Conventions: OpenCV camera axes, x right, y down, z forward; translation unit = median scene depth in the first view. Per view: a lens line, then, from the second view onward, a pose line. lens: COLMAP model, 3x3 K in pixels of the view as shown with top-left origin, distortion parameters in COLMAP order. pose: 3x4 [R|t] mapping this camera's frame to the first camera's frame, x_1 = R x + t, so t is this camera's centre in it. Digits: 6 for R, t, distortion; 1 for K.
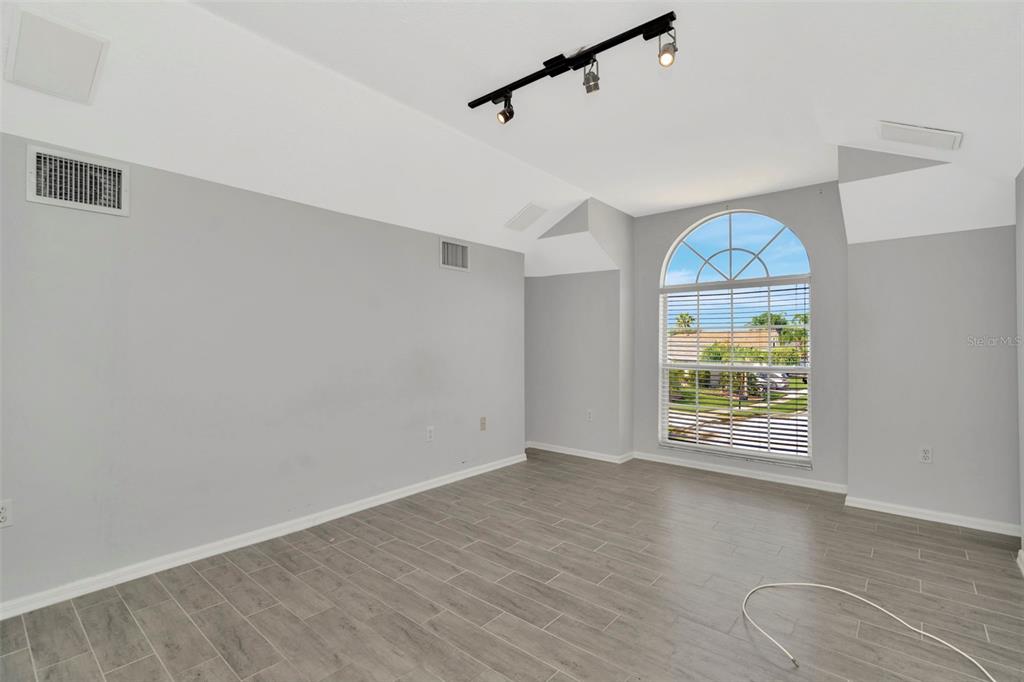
lens RADIAL K [[469.5, 0, 510.3], [0, 469.5, 340.2], [0, 0, 1]] dist [-0.002472, -0.000748]
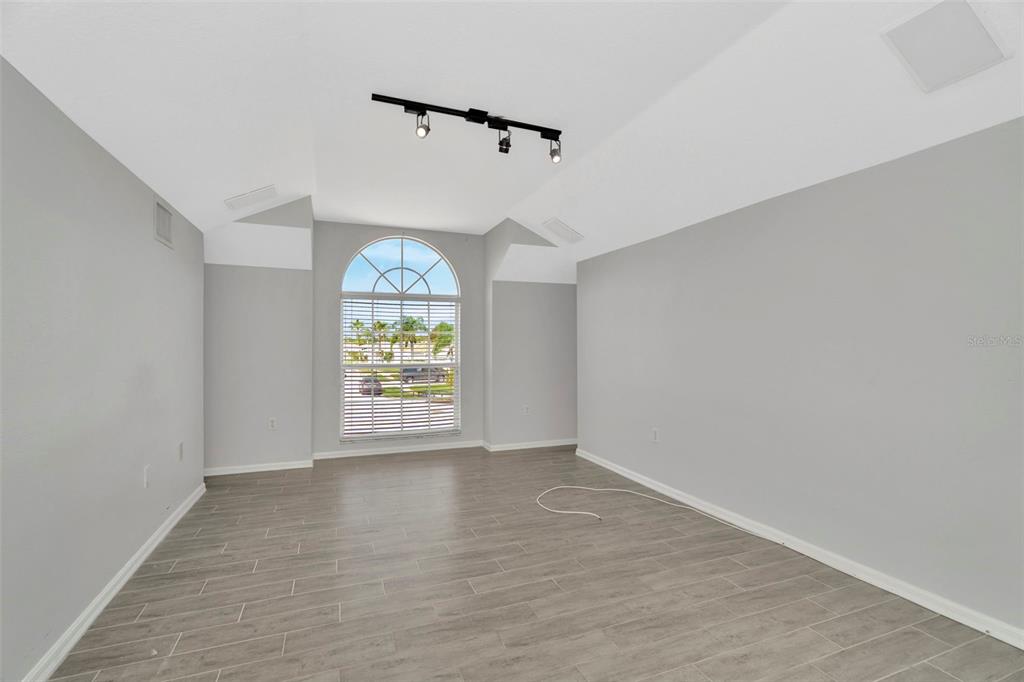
lens RADIAL K [[469.5, 0, 509.8], [0, 469.5, 343.2], [0, 0, 1]] dist [-0.002472, -0.000748]
pose [[0.473566, 0.001881, 0.880756, -0.568091], [-0.003792, 0.999993, -0.000096, 0.000976], [-0.880750, -0.003294, 0.473570, 0.213990]]
